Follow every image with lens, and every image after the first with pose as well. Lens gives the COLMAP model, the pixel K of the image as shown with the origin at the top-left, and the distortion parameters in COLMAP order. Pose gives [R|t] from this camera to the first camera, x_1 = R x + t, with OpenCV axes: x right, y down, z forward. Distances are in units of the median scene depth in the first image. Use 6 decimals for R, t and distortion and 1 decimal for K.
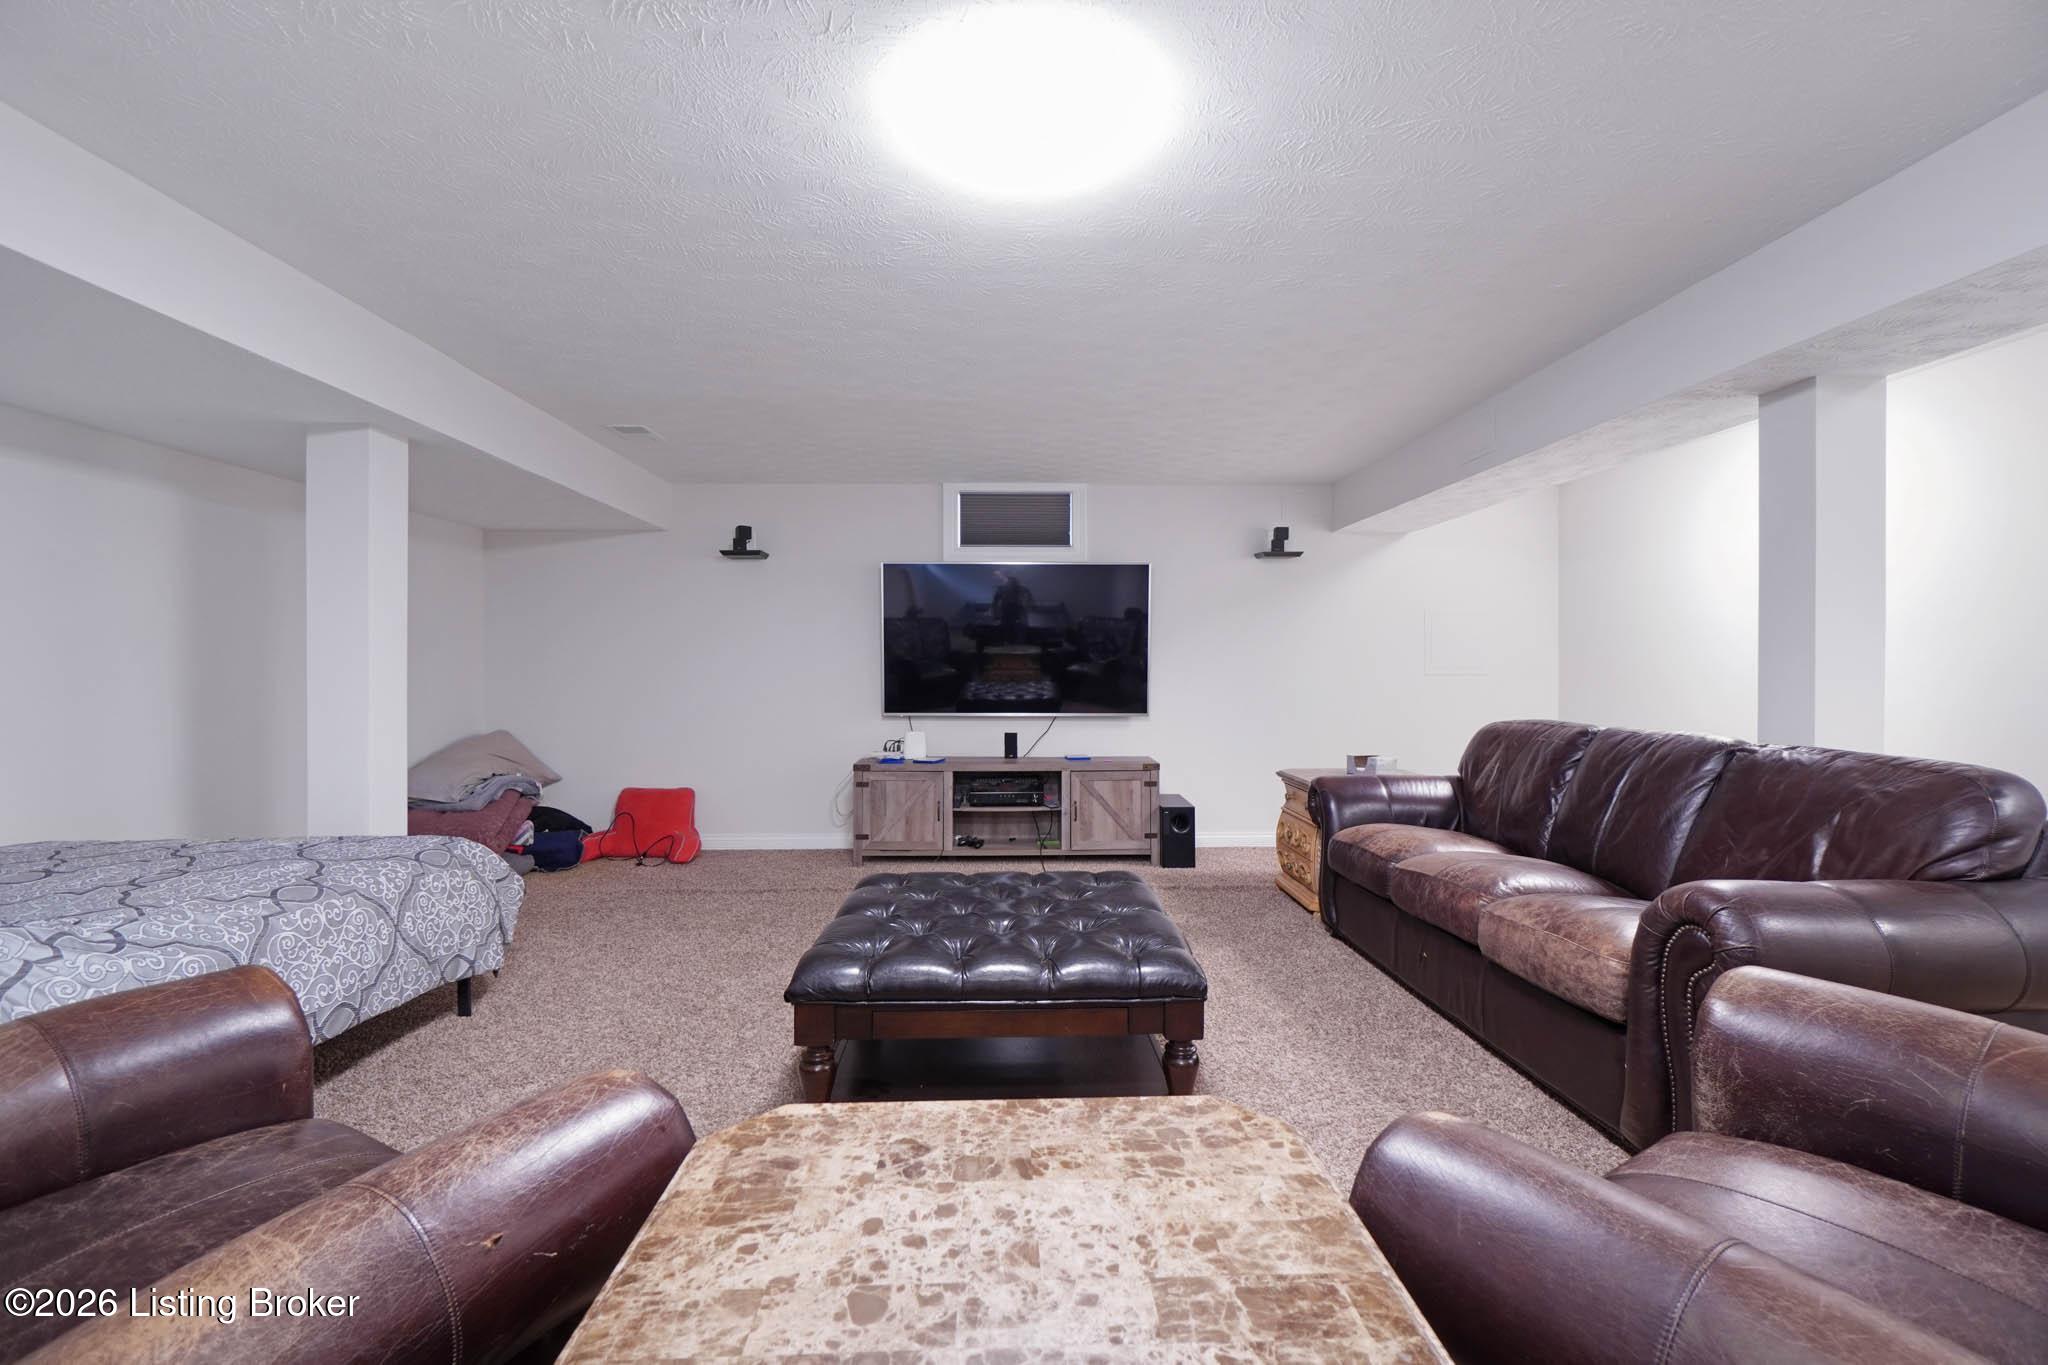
lens RADIAL K [[863.1, 0, 1033.3], [0, 863.1, 686.8], [0, 0, 1]] dist [0.028938, 0.000138]
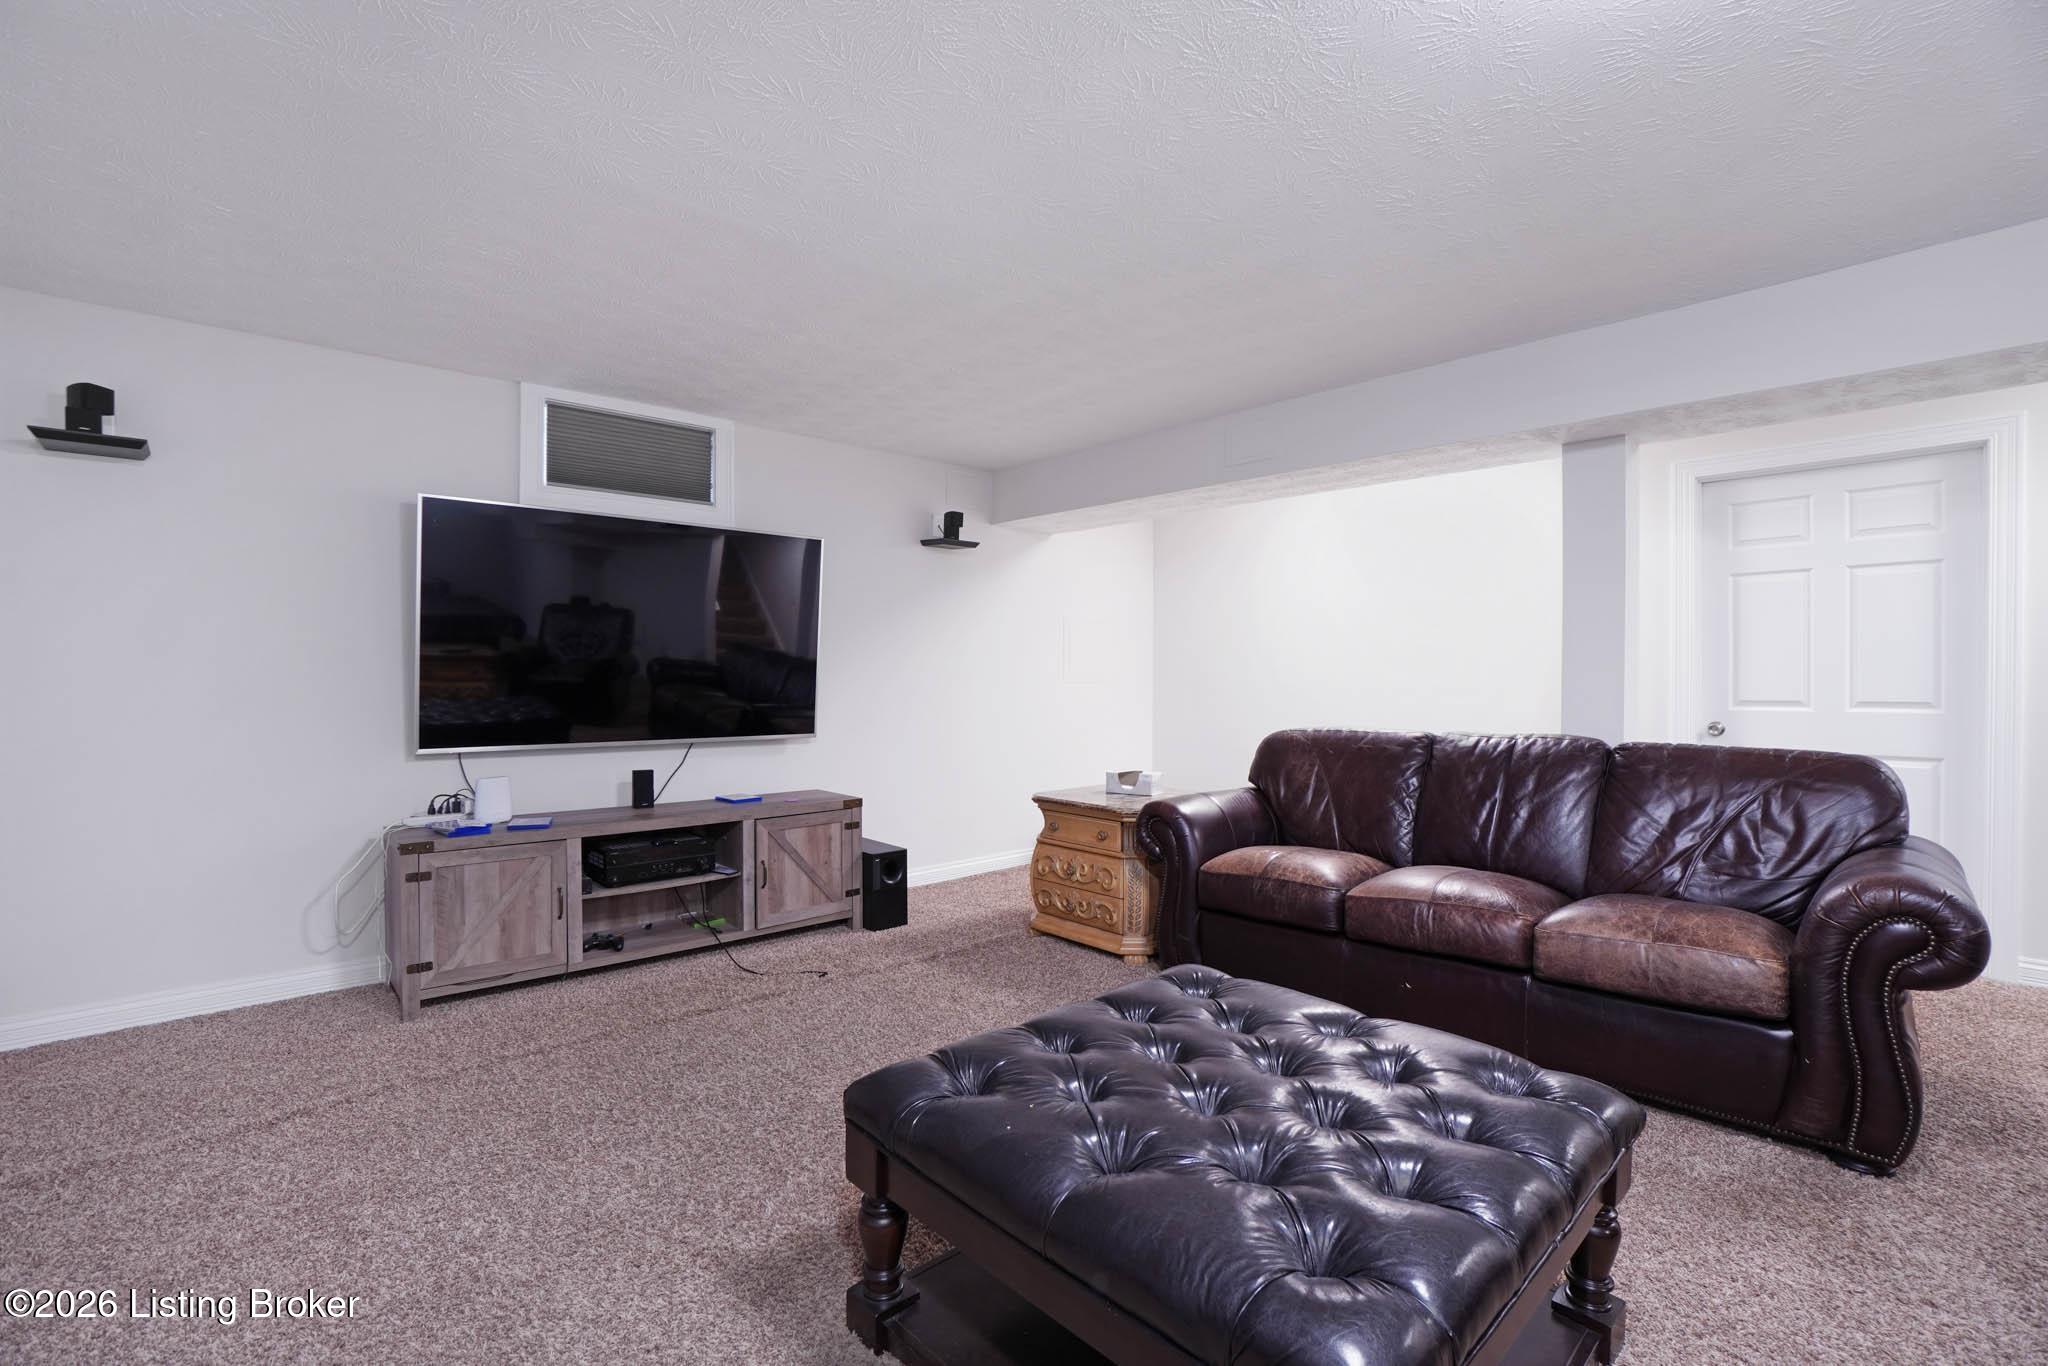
lens RADIAL K [[927.3, 0, 1026.4], [0, 927.3, 692.7], [0, 0, 1]] dist [-0.000245, 0.001067]
pose [[0.778219, -0.008601, 0.627935, -0.260338], [0.010630, 0.999943, 0.000522, -0.004738], [-0.627903, 0.006269, 0.778266, 0.259755]]
